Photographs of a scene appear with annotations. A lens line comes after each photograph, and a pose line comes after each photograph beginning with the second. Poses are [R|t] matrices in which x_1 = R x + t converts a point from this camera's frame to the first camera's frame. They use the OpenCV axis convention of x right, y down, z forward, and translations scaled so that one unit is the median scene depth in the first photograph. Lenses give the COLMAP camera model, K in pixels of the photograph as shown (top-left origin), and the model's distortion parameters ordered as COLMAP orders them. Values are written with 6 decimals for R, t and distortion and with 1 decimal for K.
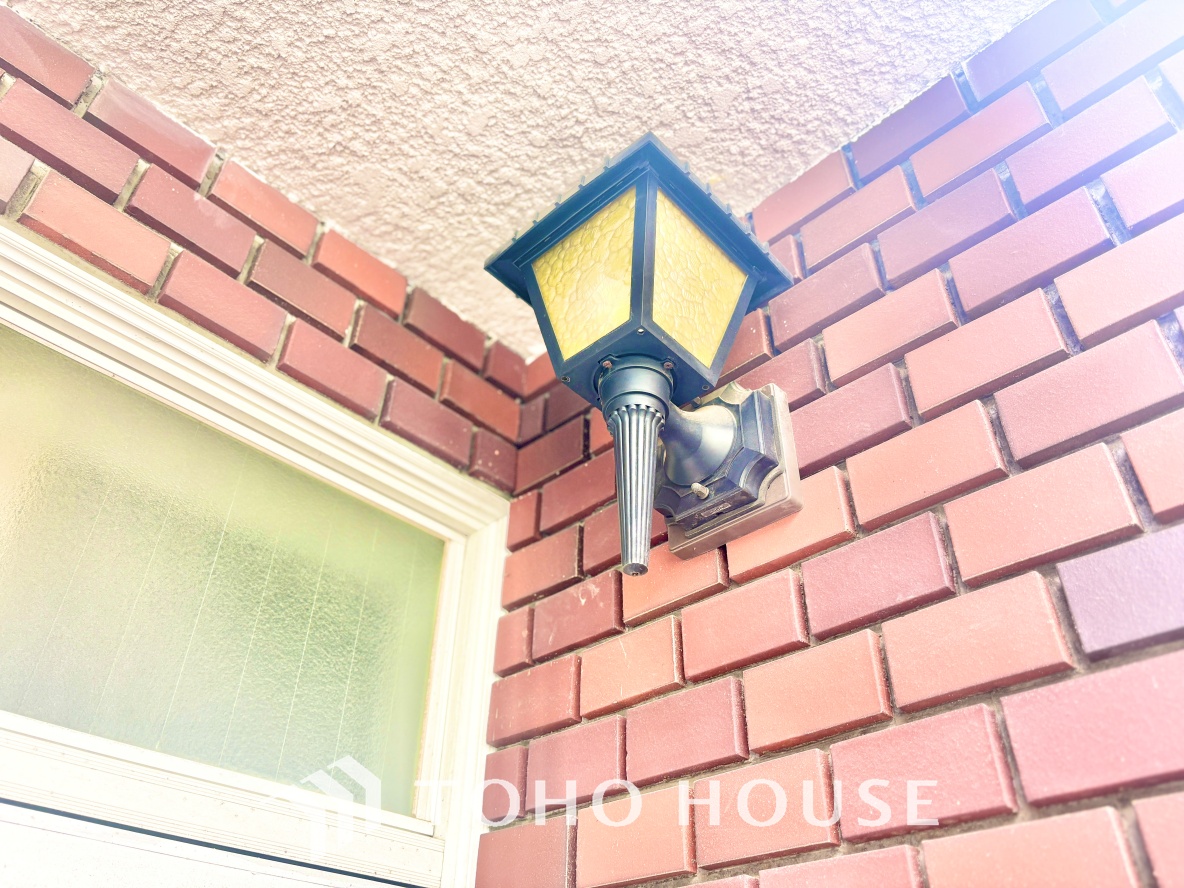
lens RADIAL K [[905.9, 0, 596.9], [0, 905.9, 443.0], [0, 0, 1]] dist [0.049537, -0.058924]
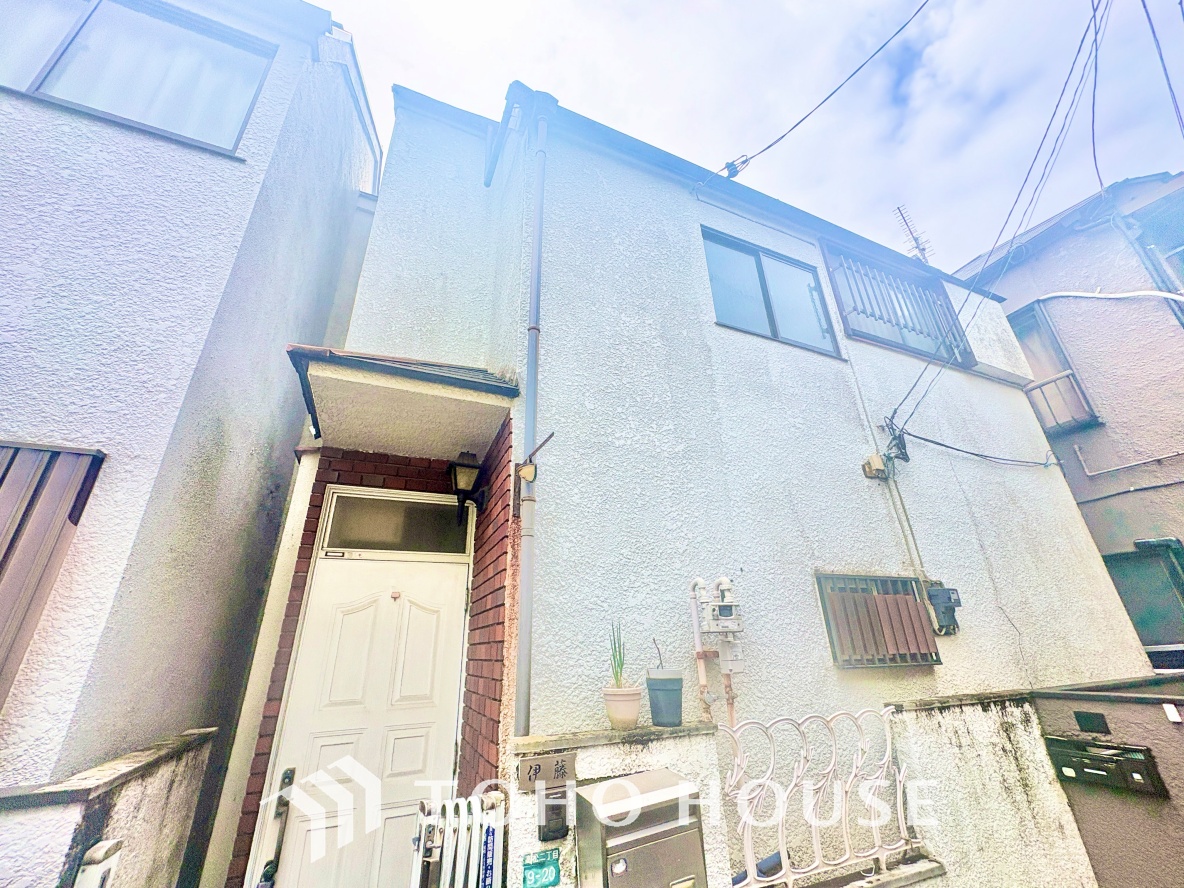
lens RADIAL K [[469.4, 0, 590.8], [0, 469.4, 444.7], [0, 0, 1]] dist [0.000281, 0.000149]
pose [[0.914033, -0.196130, -0.355073, 2.054200], [0.276783, 0.941461, 0.192467, -0.758202], [0.296539, -0.274199, 0.914811, -1.673267]]
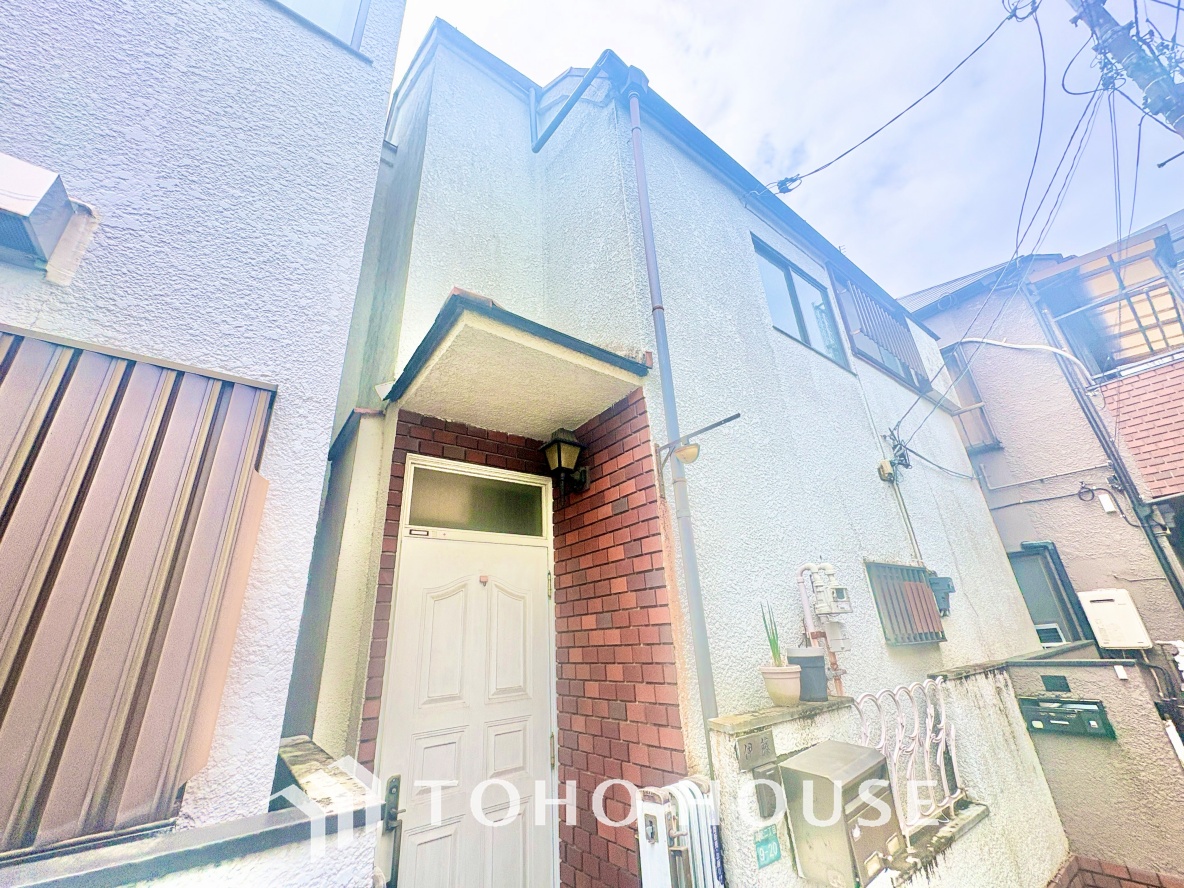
lens RADIAL K [[469.1, 0, 592.0], [0, 469.1, 444.0], [0, 0, 1]] dist [0.000133, -0.000064]
pose [[0.982431, -0.125410, -0.138209, 0.670392], [0.157068, 0.955578, 0.249400, -0.967918], [0.100793, -0.266726, 0.958487, -1.919550]]
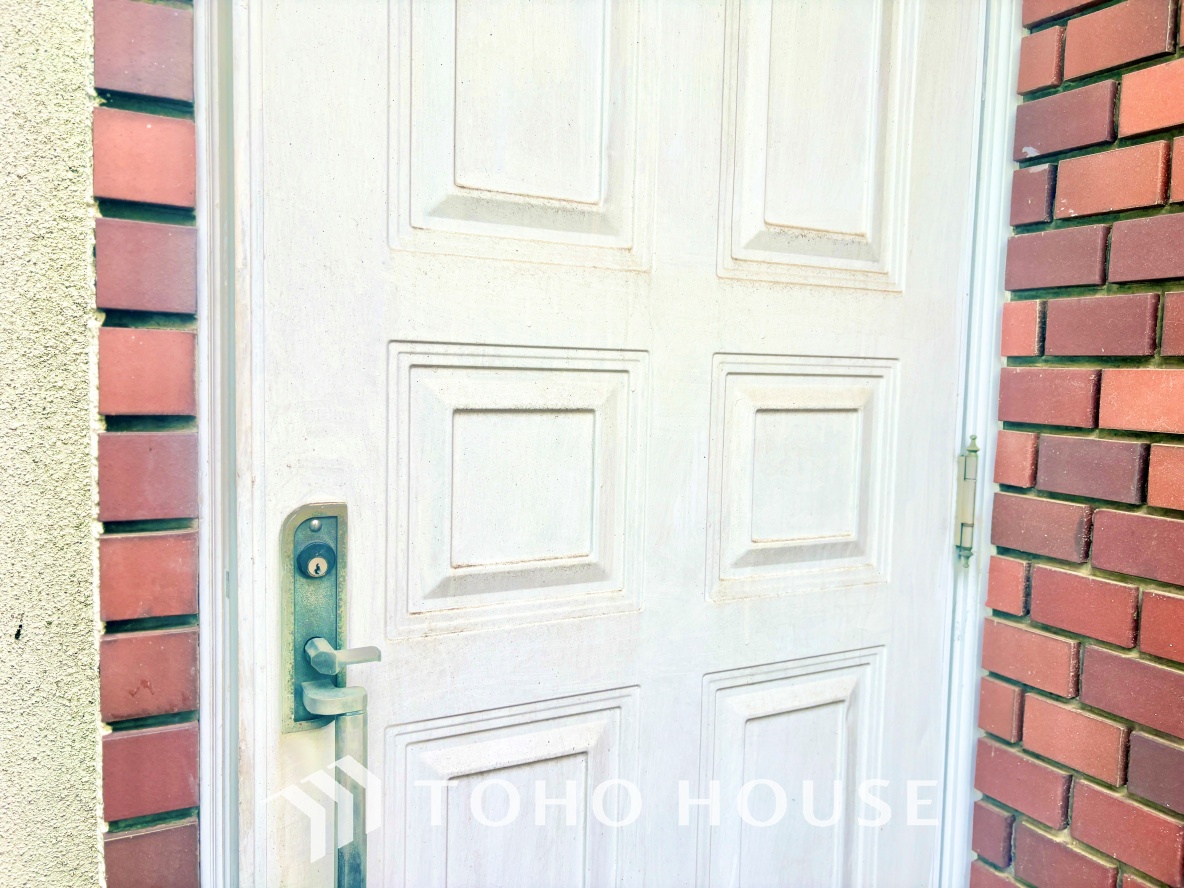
lens RADIAL K [[905.9, 0, 596.9], [0, 905.9, 443.0], [0, 0, 1]] dist [0.049537, -0.058924]
pose [[0.942667, 0.036903, -0.331689, -0.247093], [0.191603, 0.753911, 0.628416, 0.449222], [0.273254, -0.655939, 0.703616, -0.764251]]
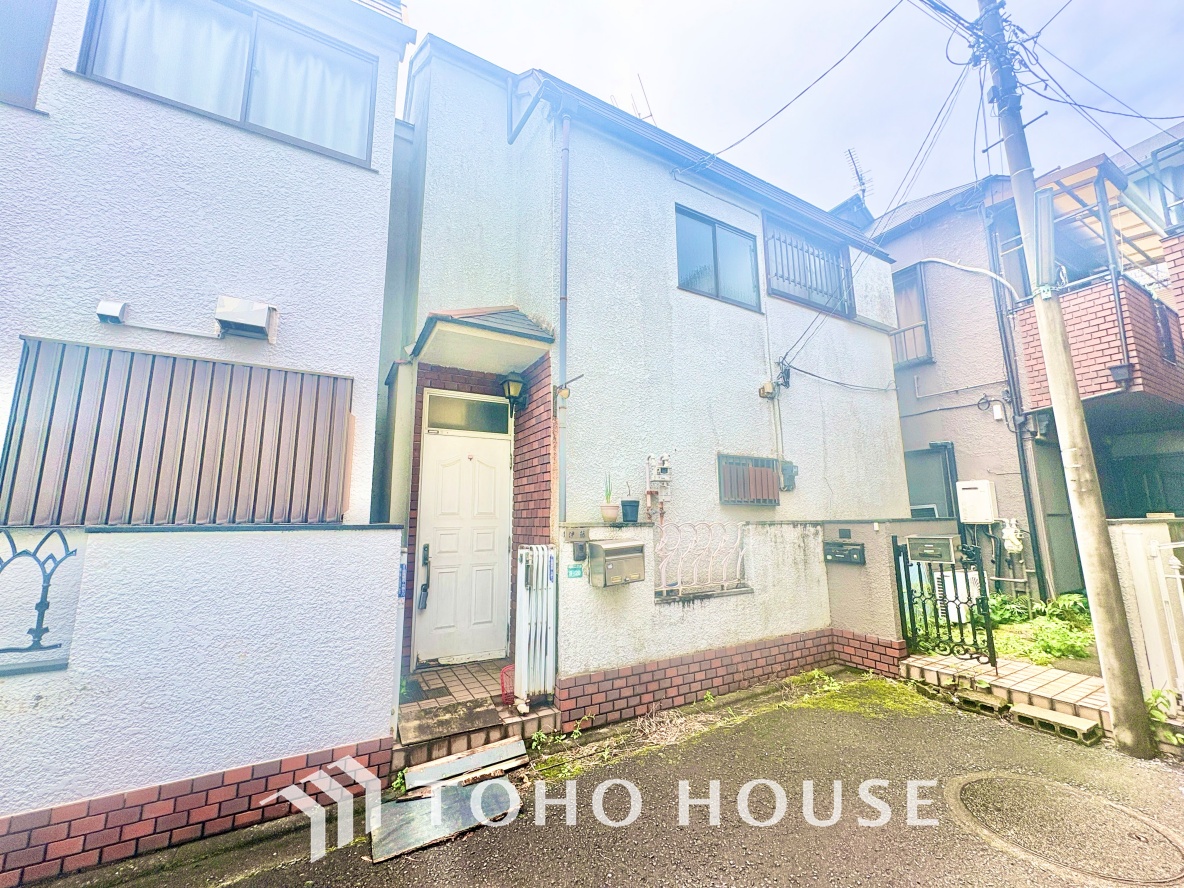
lens RADIAL K [[469.1, 0, 592.0], [0, 469.1, 444.0], [0, 0, 1]] dist [0.000133, -0.000064]
pose [[0.953890, -0.066443, -0.292710, 2.369039], [0.197354, 0.873594, 0.444842, -1.759386], [0.226153, -0.482098, 0.846426, -3.519481]]
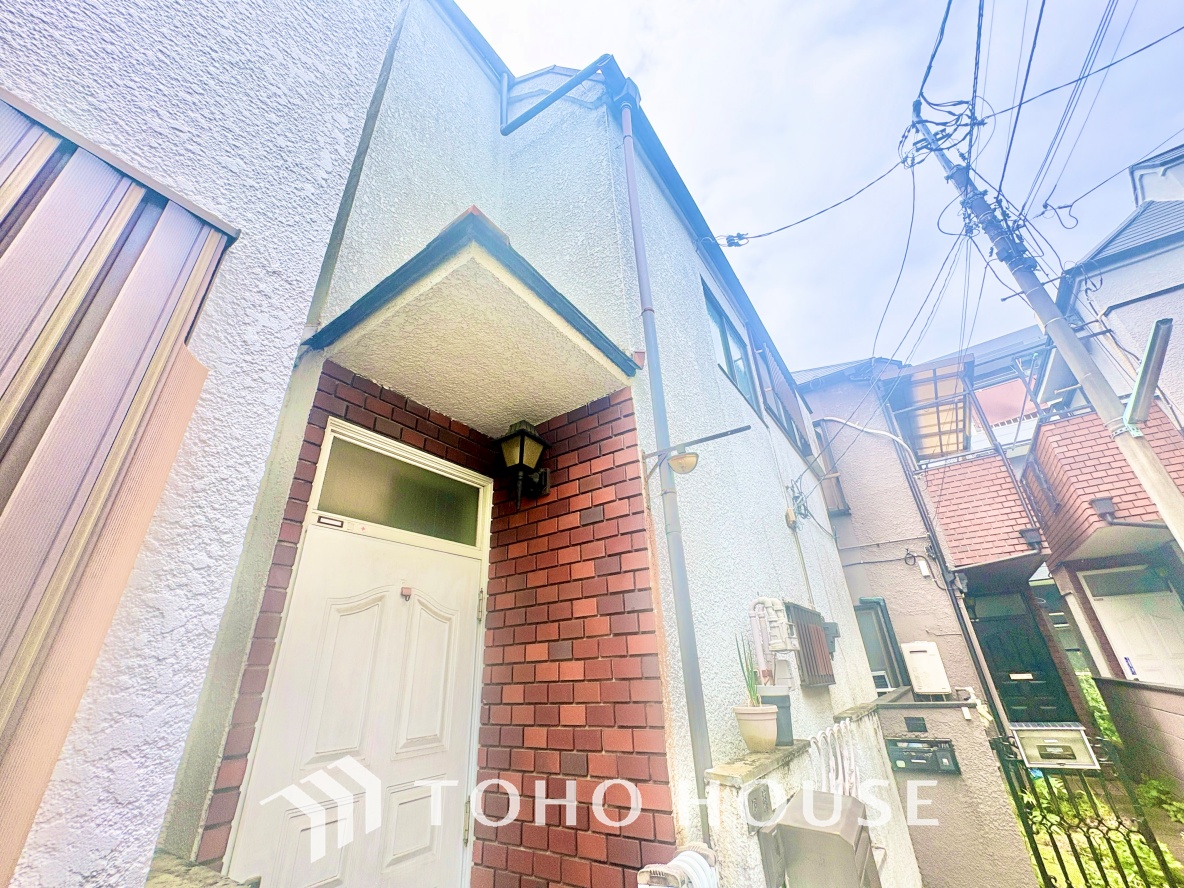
lens RADIAL K [[469.5, 0, 591.3], [0, 469.5, 444.0], [0, 0, 1]] dist [-0.000428, 0.000148]
pose [[0.988750, 0.016906, 0.148618, 0.039735], [-0.045091, 0.981059, 0.188390, -0.715341], [-0.142618, -0.192972, 0.970784, -1.612339]]
